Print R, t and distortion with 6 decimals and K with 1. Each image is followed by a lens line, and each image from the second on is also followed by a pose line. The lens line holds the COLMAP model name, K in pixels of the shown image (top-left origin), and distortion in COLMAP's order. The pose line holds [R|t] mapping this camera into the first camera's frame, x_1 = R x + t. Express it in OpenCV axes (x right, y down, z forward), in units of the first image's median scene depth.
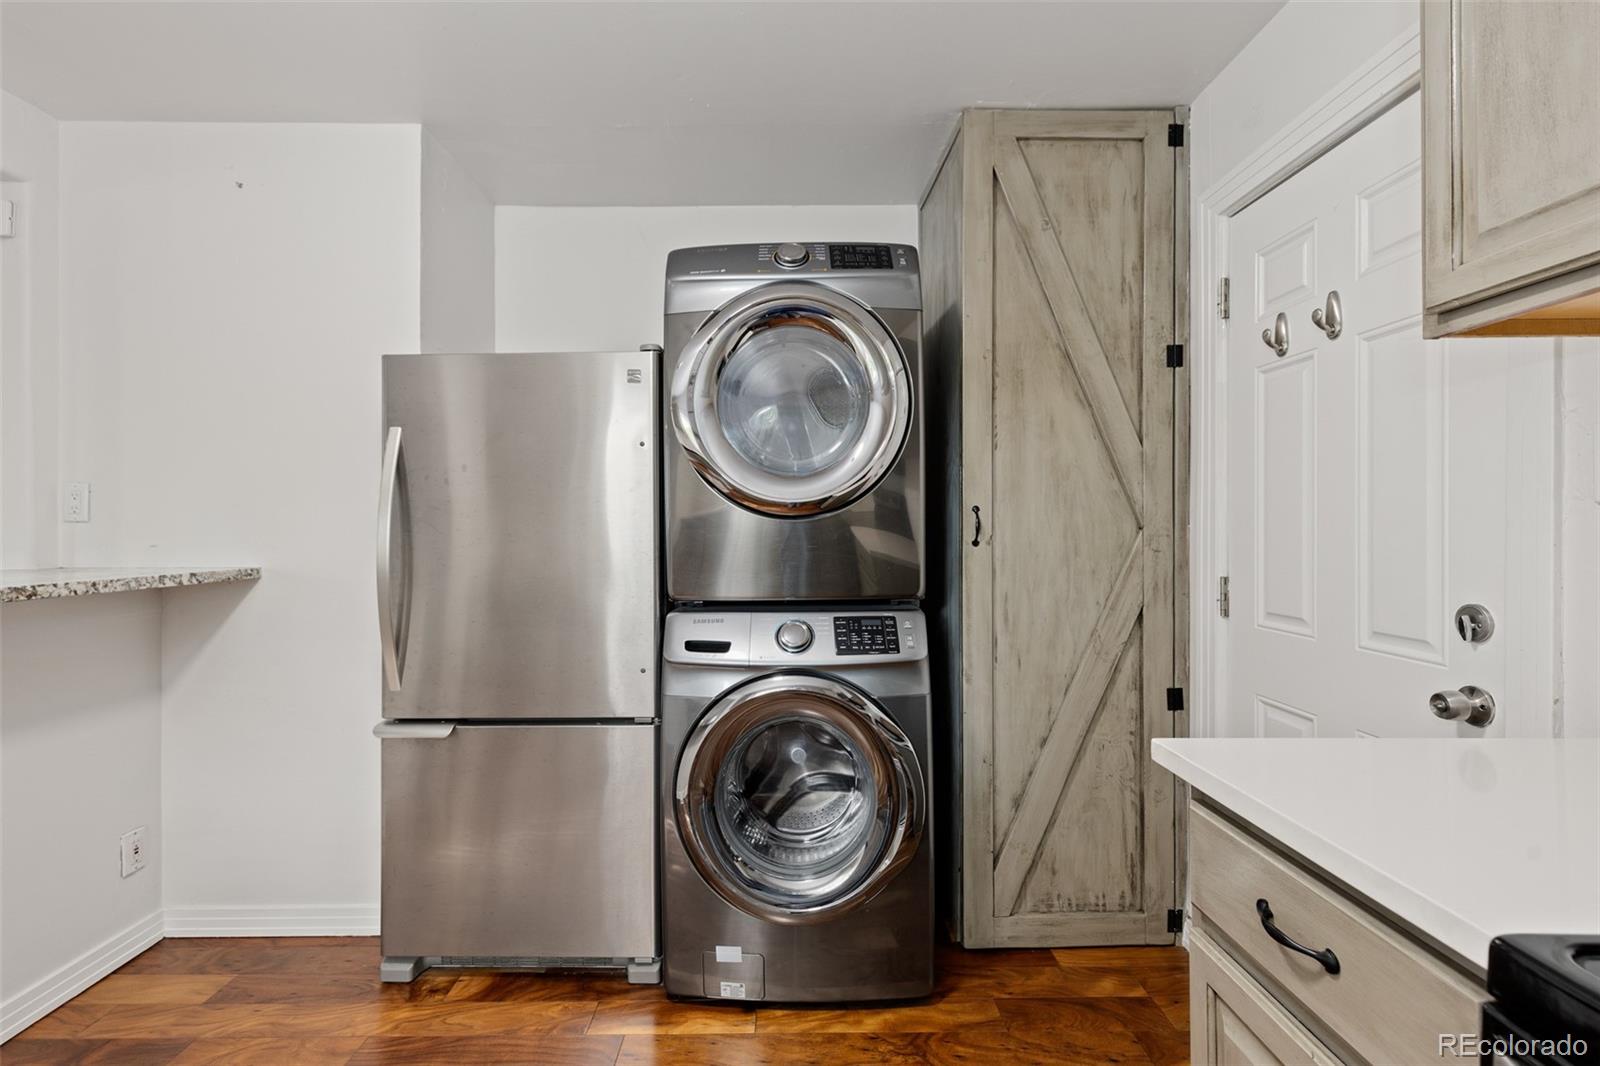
lens RADIAL K [[731.9, 0, 790.5], [0, 731.9, 521.2], [0, 0, 1]] dist [0.009562, -0.000877]
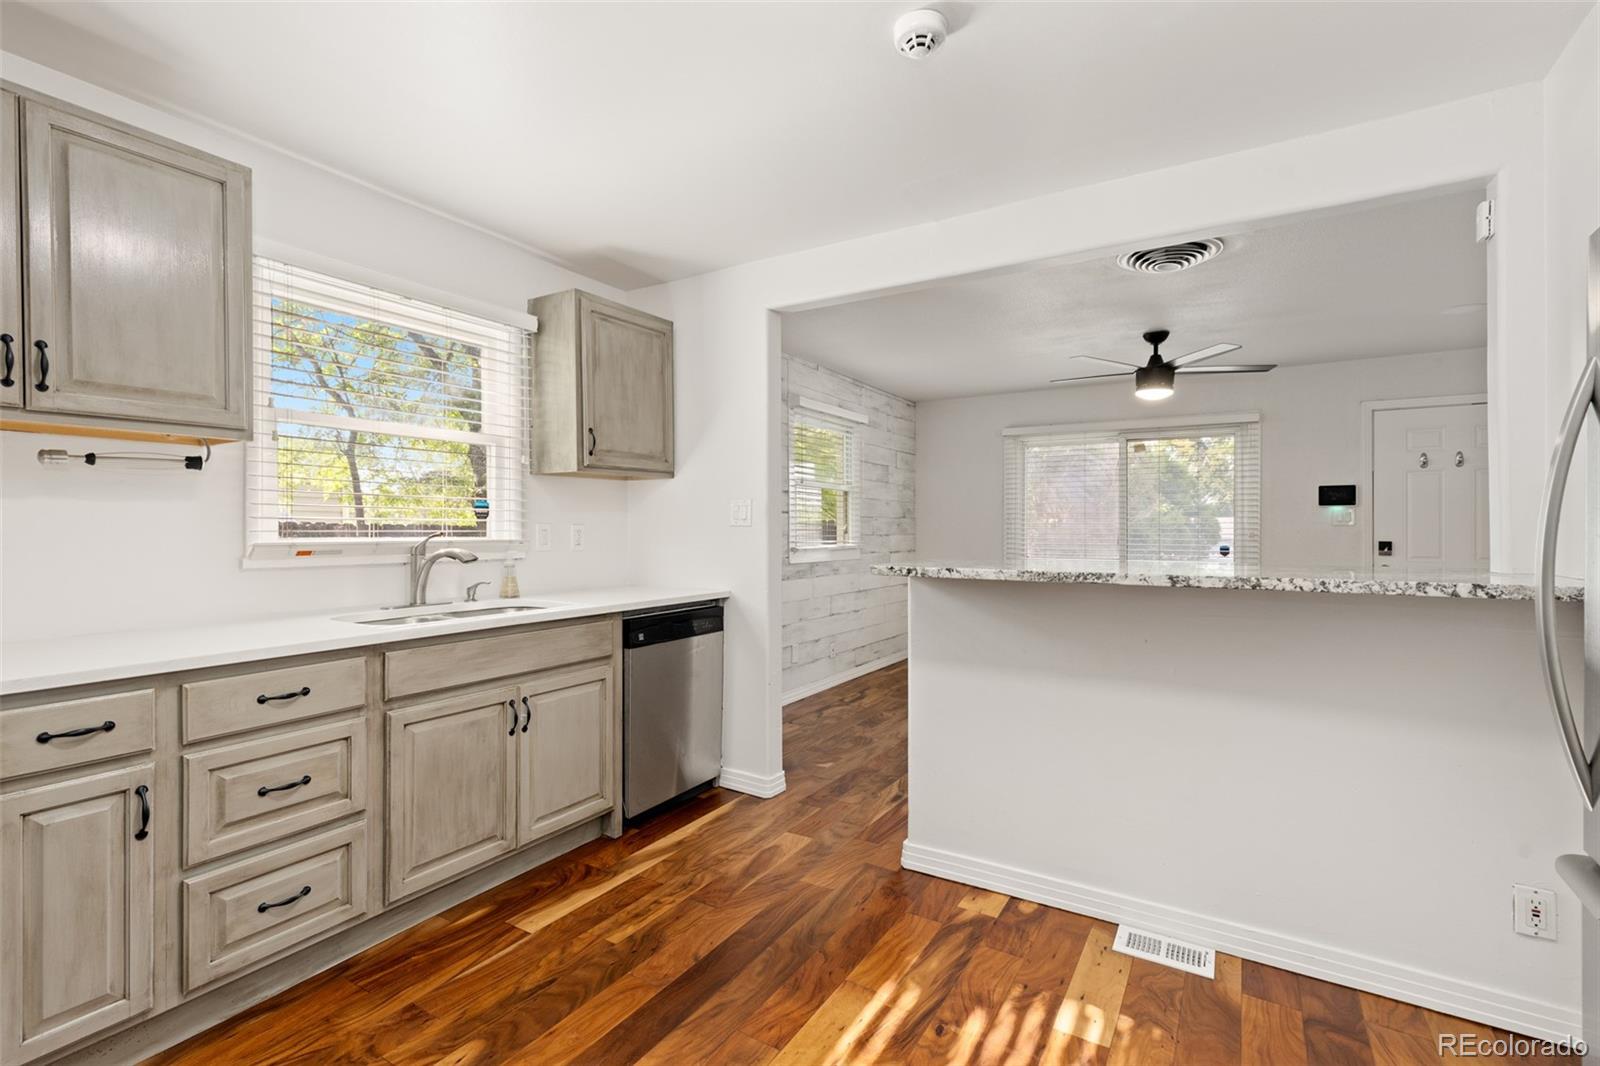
lens RADIAL K [[729.1, 0, 790.6], [0, 729.1, 530.3], [0, 0, 1]] dist [0.008460, -0.000870]
pose [[-0.532477, 0.002154, -0.846442, 0.304848], [0.006298, 0.999979, -0.001417, 0.005687], [0.846421, -0.006085, -0.532480, 0.800533]]
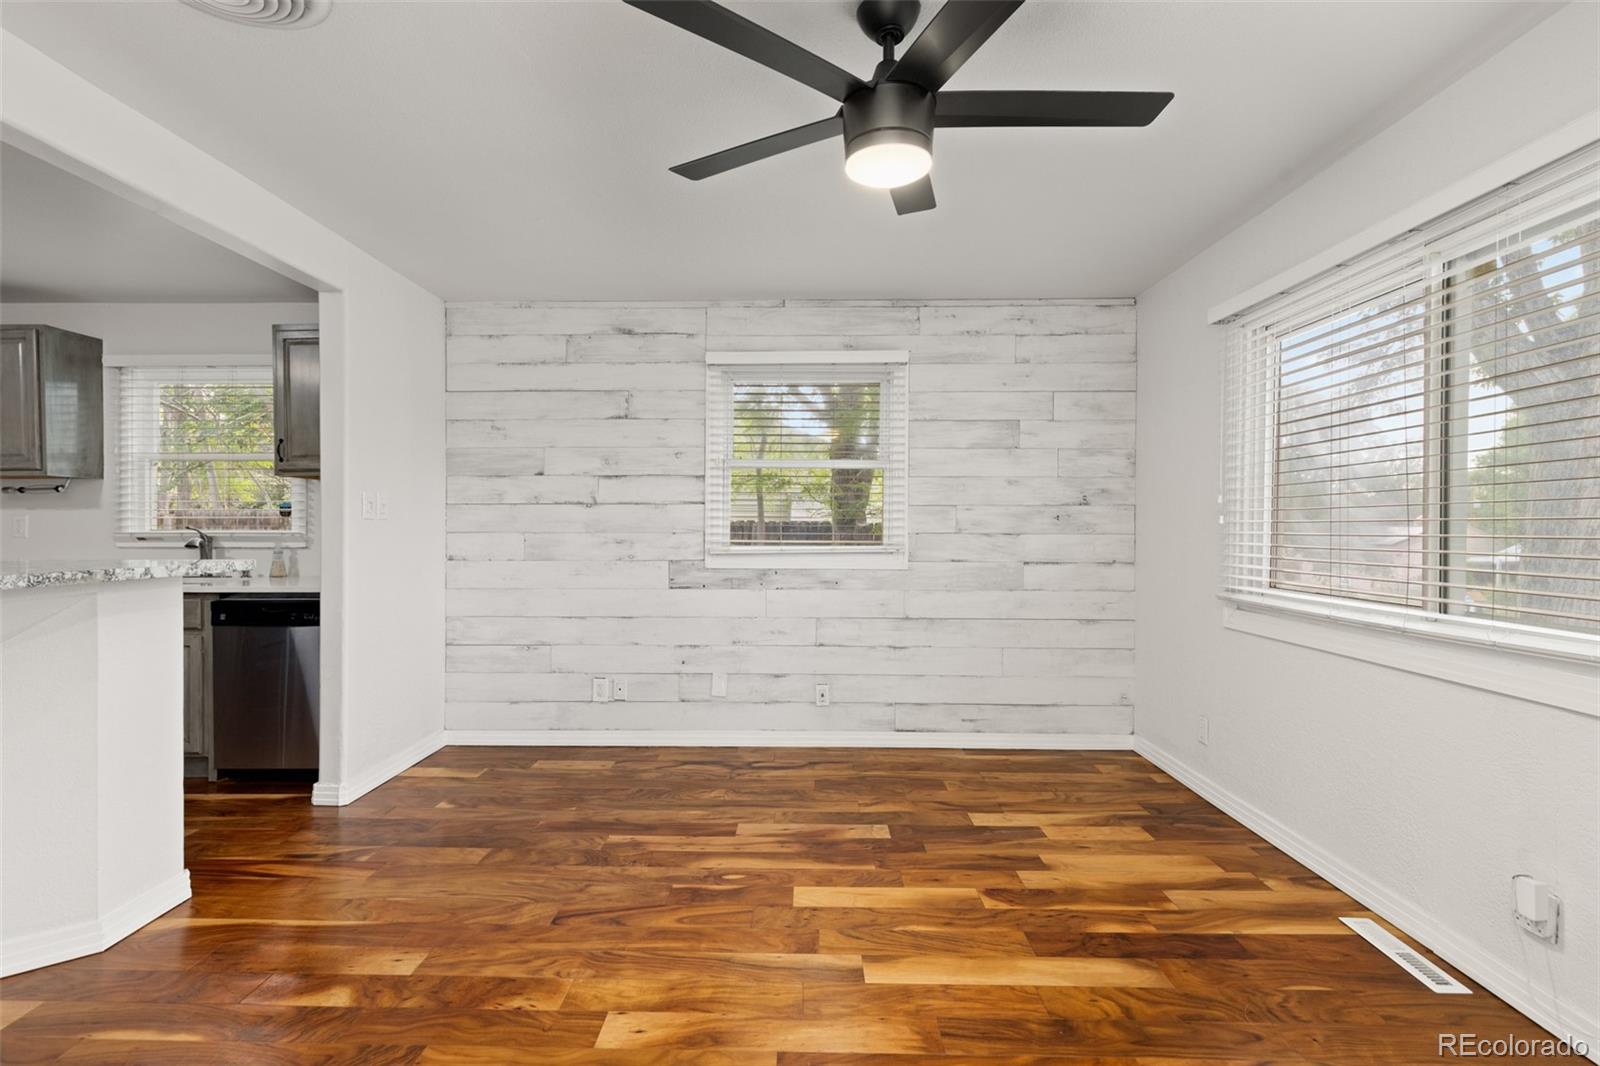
lens RADIAL K [[729.1, 0, 790.6], [0, 729.1, 530.3], [0, 0, 1]] dist [0.008460, -0.000870]
pose [[-0.999640, 0.000652, 0.026809, -2.245565], [0.000585, 0.999997, -0.002499, 0.020491], [-0.026810, -0.002482, -0.999637, 1.460125]]
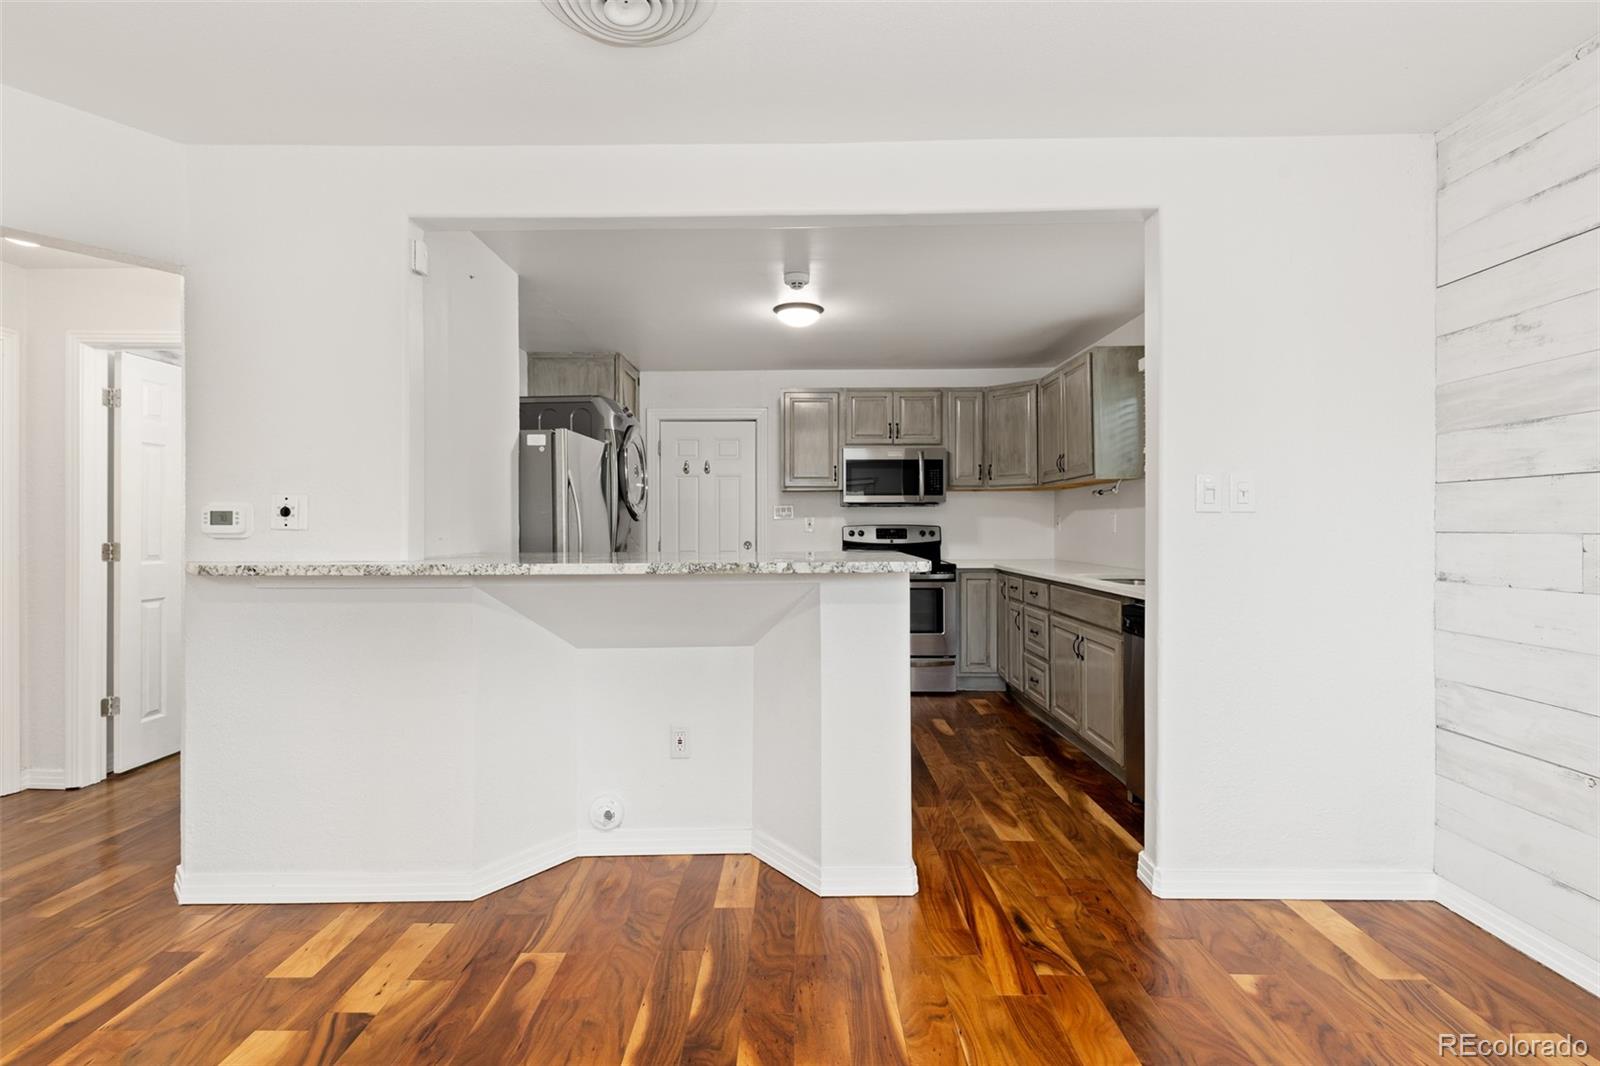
lens RADIAL K [[726.0, 0, 790.4], [0, 726.0, 526.1], [0, 0, 1]] dist [0.008116, -0.000465]
pose [[0.016140, 0.000025, 0.999870, -2.430646], [-0.001803, 0.999998, 0.000004, 0.012754], [-0.999868, -0.001803, 0.016140, 0.436485]]
